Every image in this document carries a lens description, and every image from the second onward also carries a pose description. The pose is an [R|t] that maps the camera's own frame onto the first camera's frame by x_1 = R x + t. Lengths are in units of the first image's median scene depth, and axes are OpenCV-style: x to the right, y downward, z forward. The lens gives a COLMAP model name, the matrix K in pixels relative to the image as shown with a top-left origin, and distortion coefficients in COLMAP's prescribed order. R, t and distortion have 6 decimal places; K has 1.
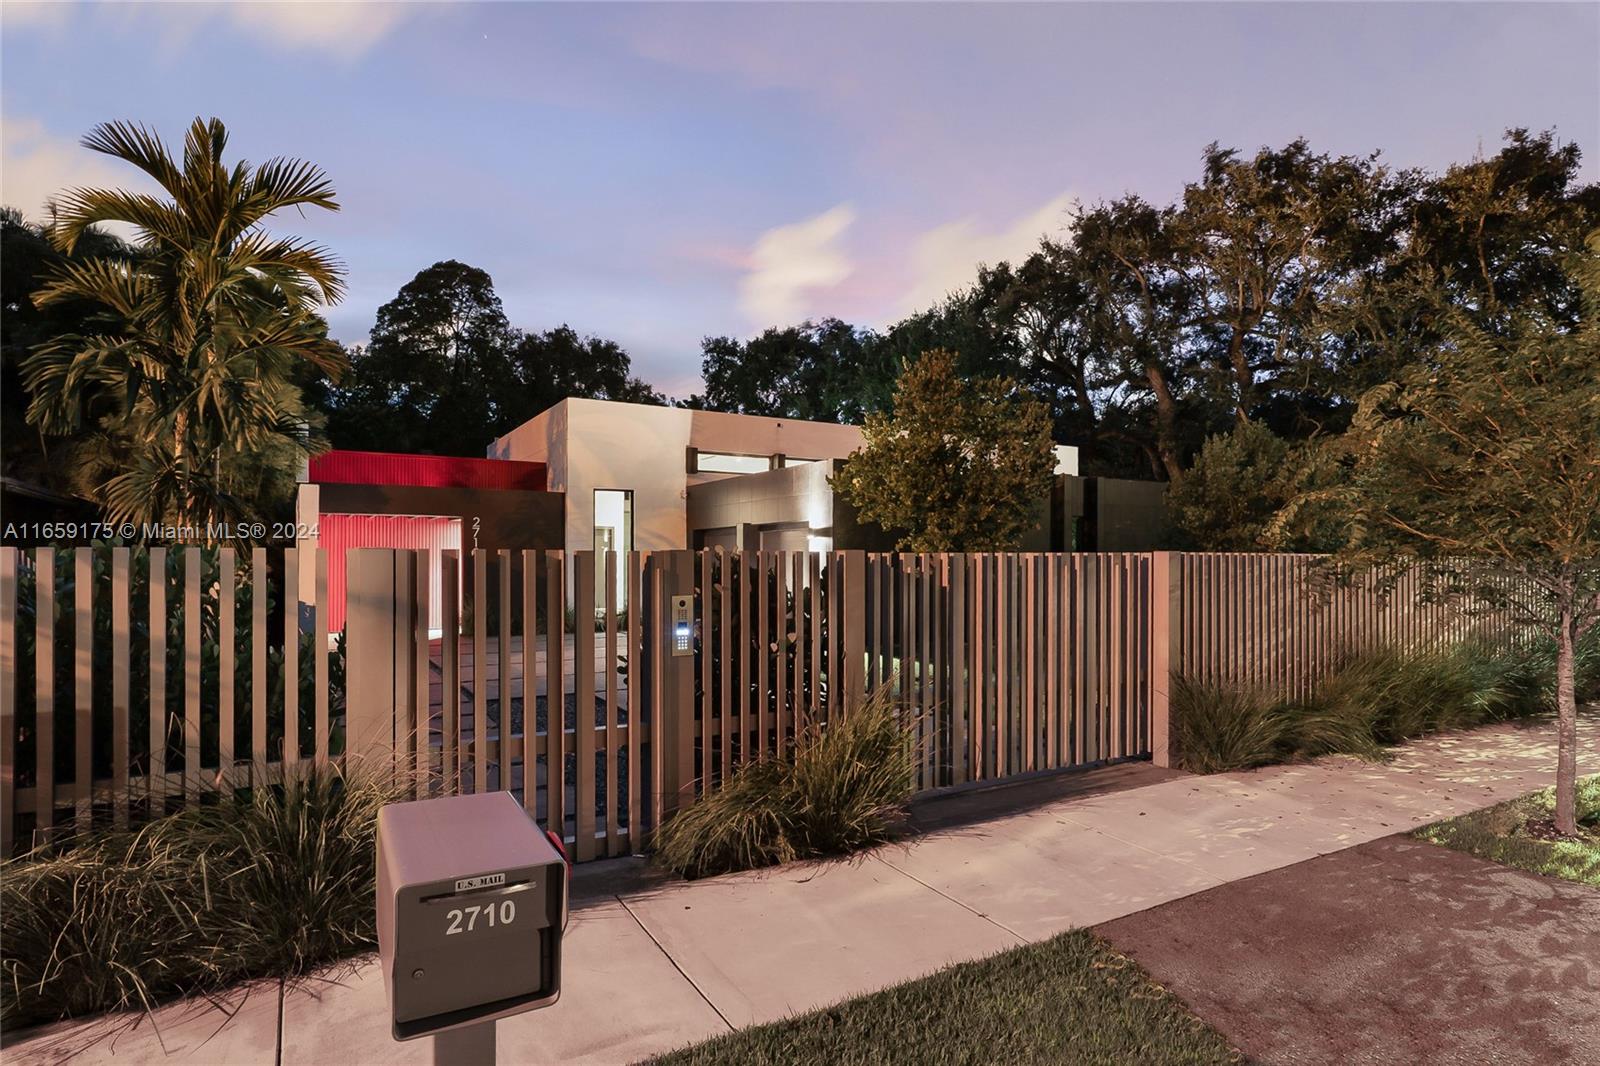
lens RADIAL K [[833.0, 0, 800.0], [0, 833.0, 533.0], [0, 0, 1]] dist [-0.000655, 0.000261]
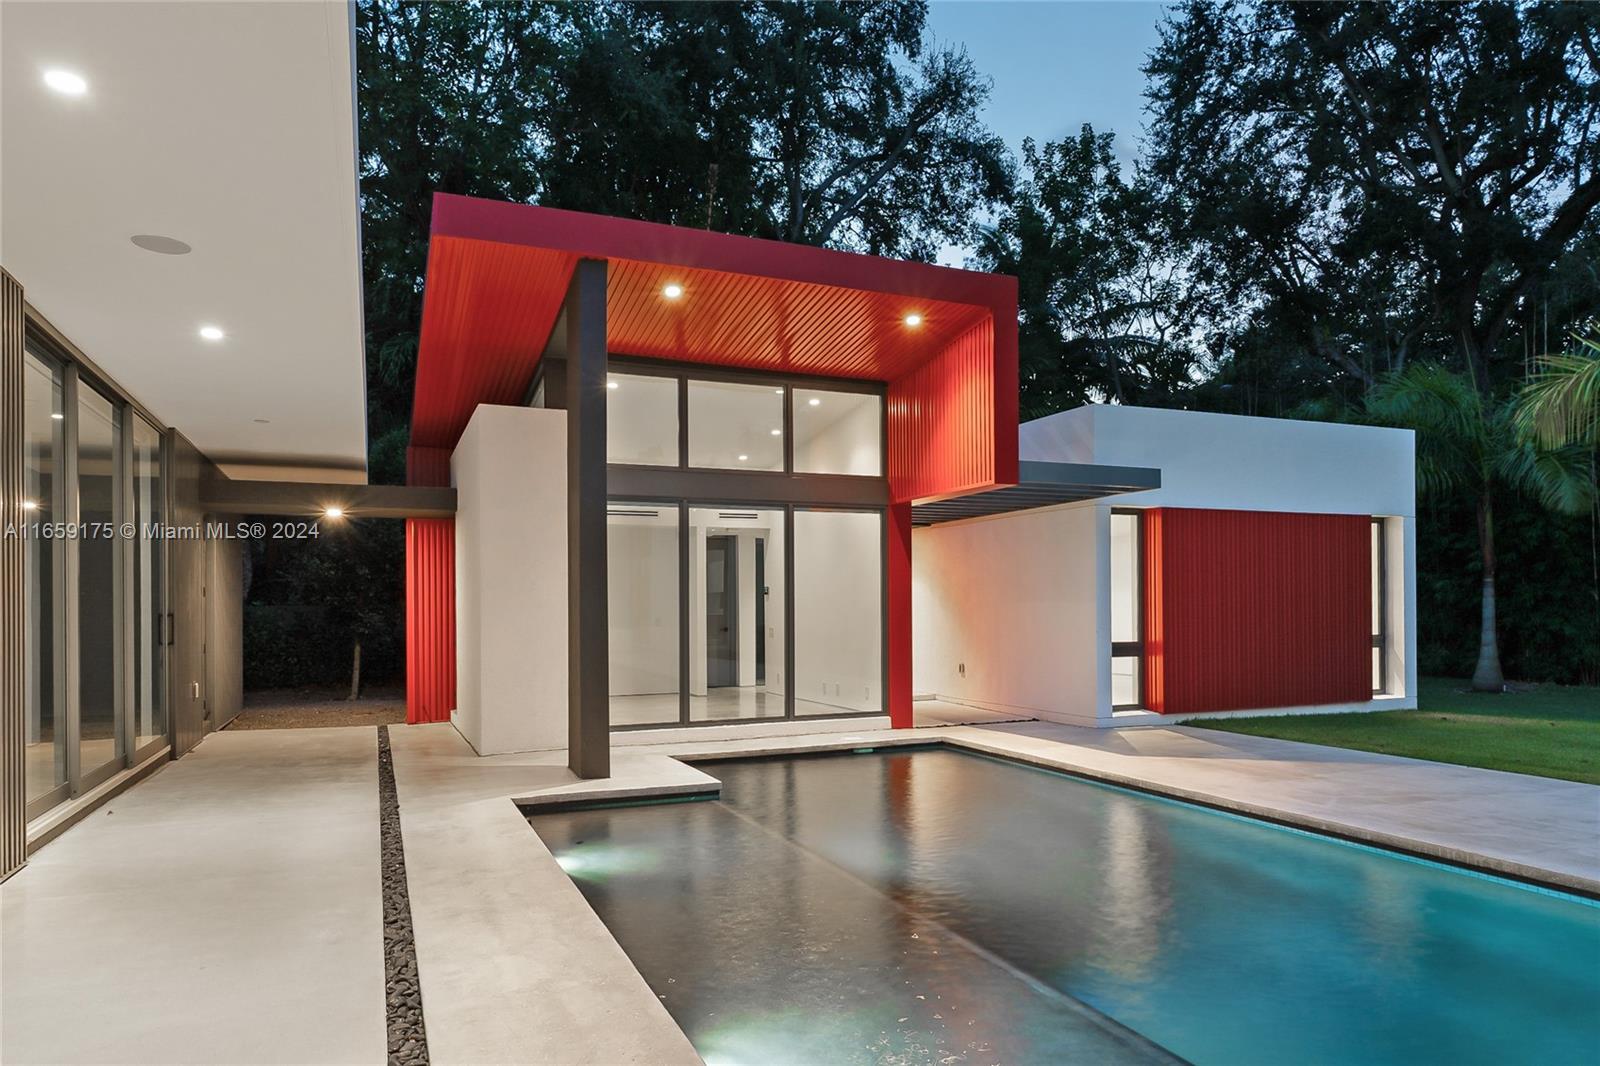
lens RADIAL K [[998.4, 0, 805.4], [0, 998.4, 604.1], [0, 0, 1]] dist [0.014179, 0.000912]
pose [[0.991986, -0.006651, -0.126170, -0.303496], [0.009910, 0.999633, 0.025223, 0.038250], [0.125956, -0.026271, 0.991688, 0.865829]]
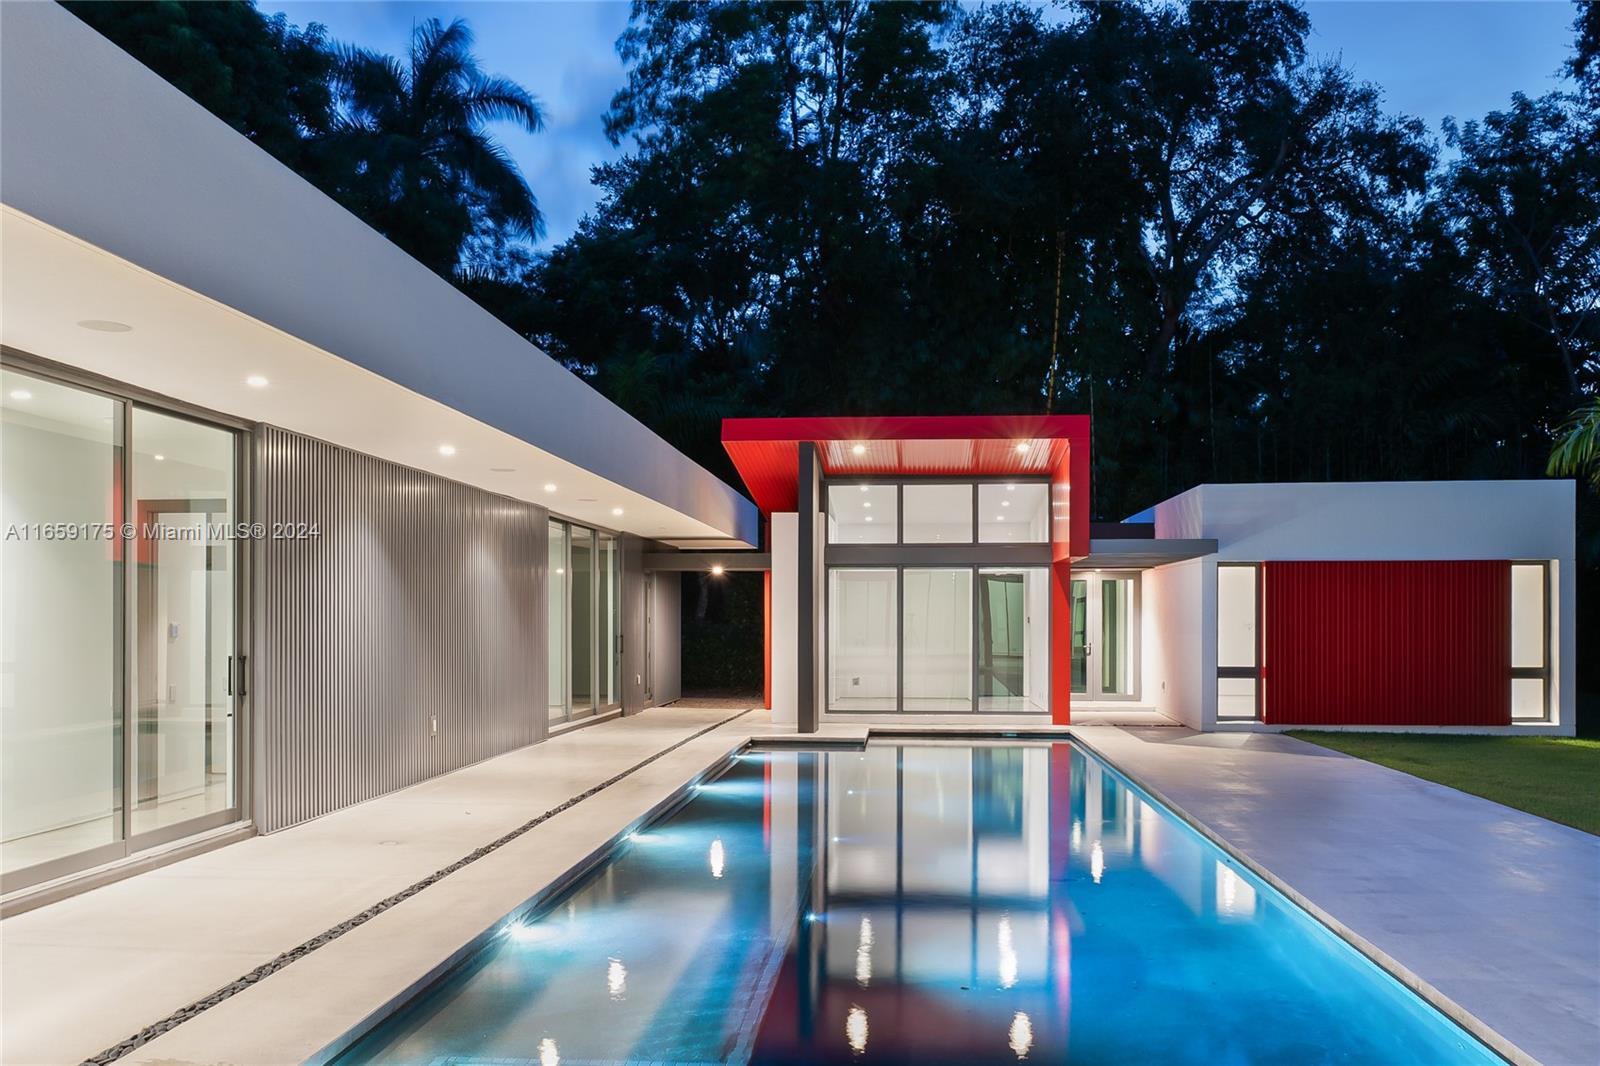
lens RADIAL K [[1259.5, 0, 803.3], [0, 1259.5, 618.5], [0, 0, 1]] dist [-0.001639, -0.002523]
pose [[0.817380, 0.002770, -0.576092, -0.116501], [0.014537, 0.999571, 0.025432, 0.025594], [0.575916, -0.029162, 0.816989, 0.694548]]
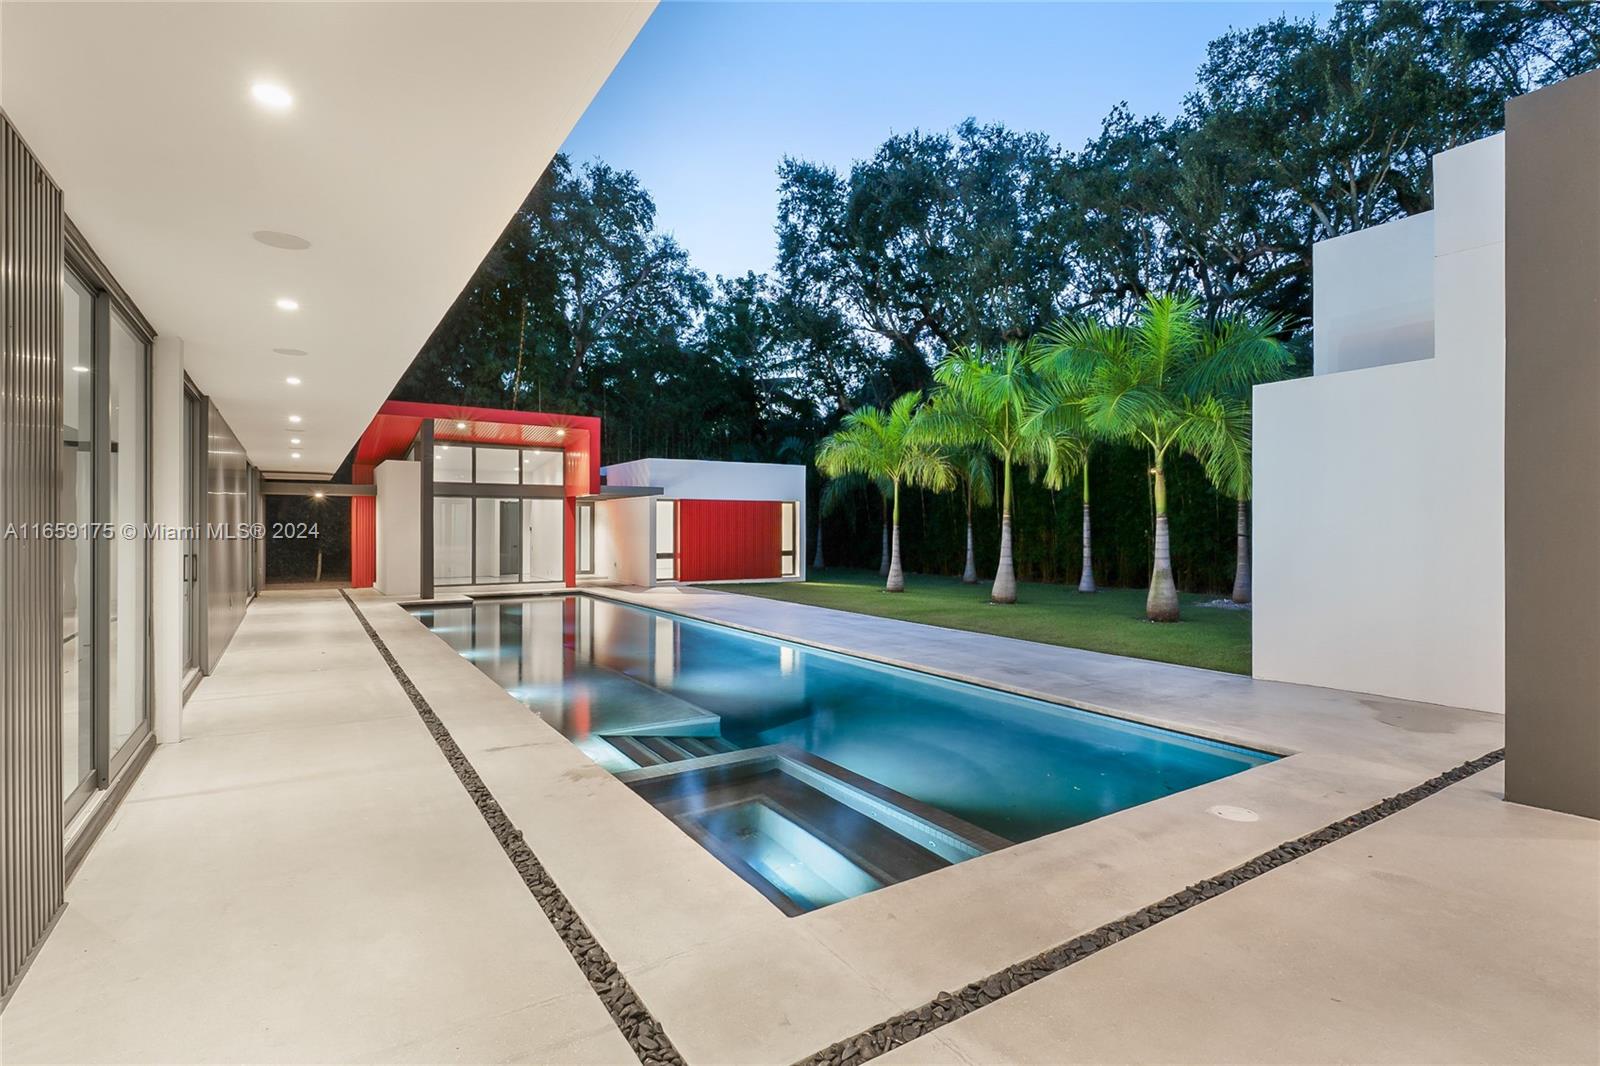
lens RADIAL K [[774.9, 0, 803.9], [0, 774.9, 527.4], [0, 0, 1]] dist [-0.001903, -0.000114]
pose [[0.998862, 0.003370, 0.047581, -0.178803], [-0.004760, 0.999565, 0.029122, 0.022645], [-0.047462, -0.029315, 0.998443, 0.608732]]
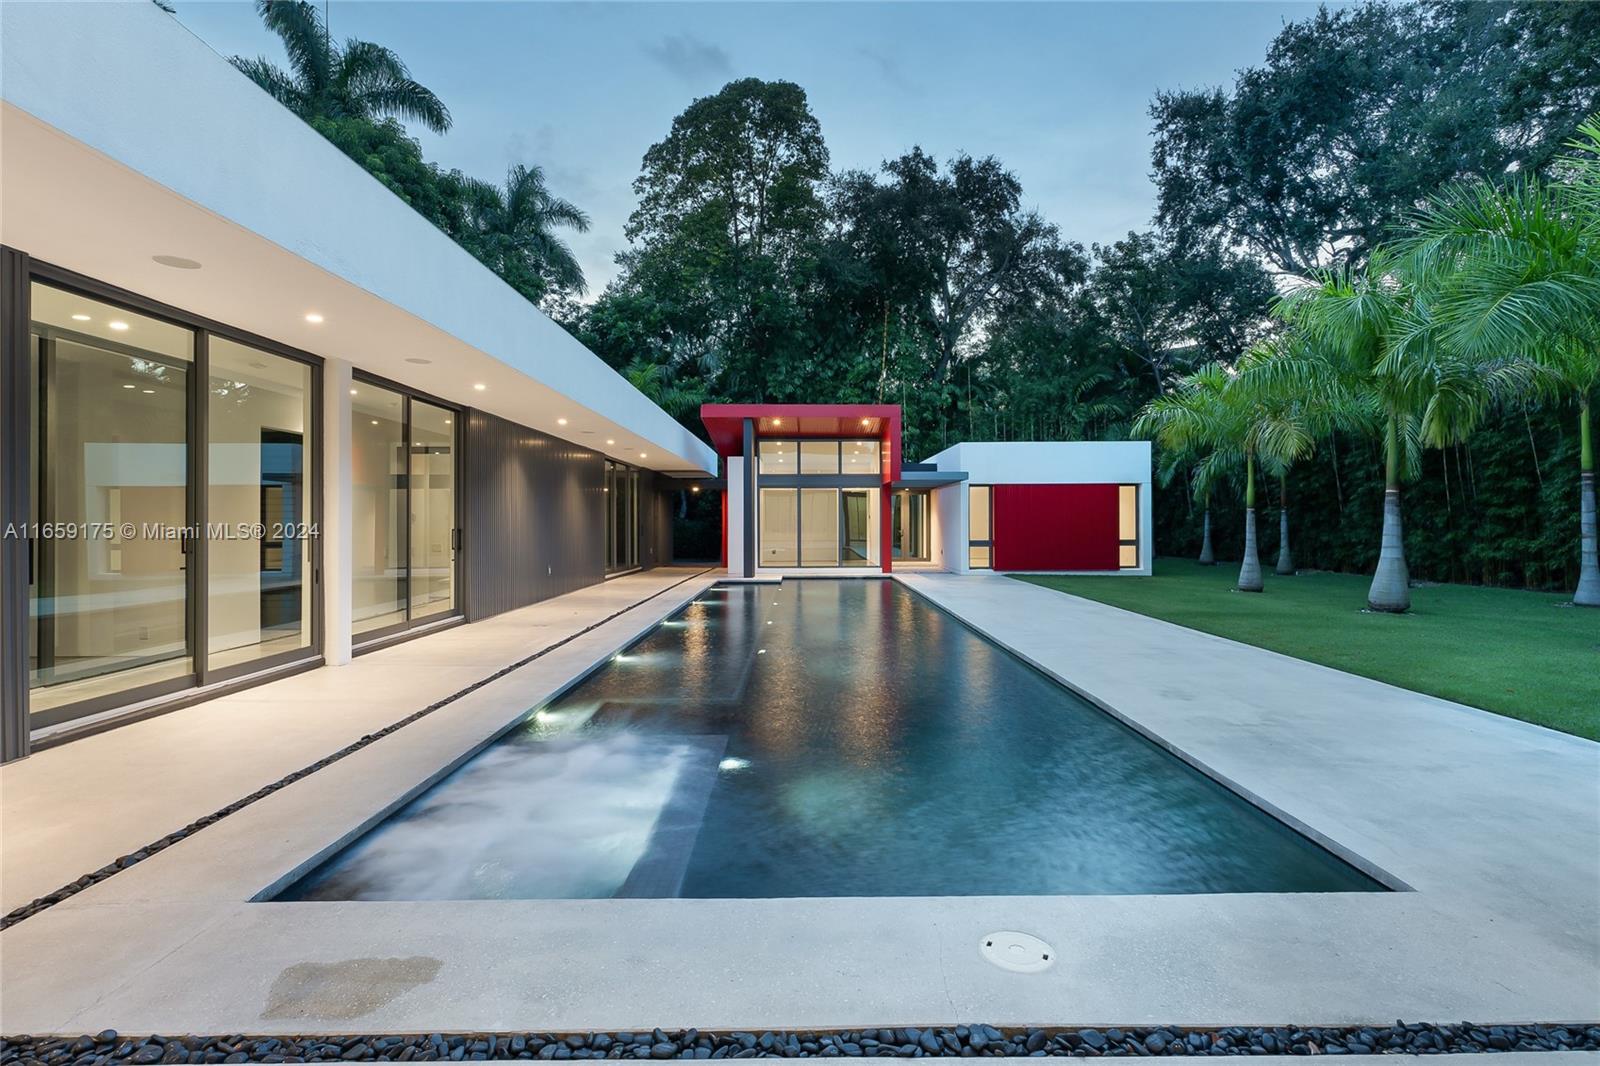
lens RADIAL K [[761.6, 0, 811.8], [0, 761.6, 517.7], [0, 0, 1]] dist [0.000866, 0.000405]
pose [[0.870204, -0.003148, -0.492681, -0.095407], [0.015448, 0.999662, 0.020899, 0.029125], [0.492449, -0.025798, 0.869959, 0.653262]]
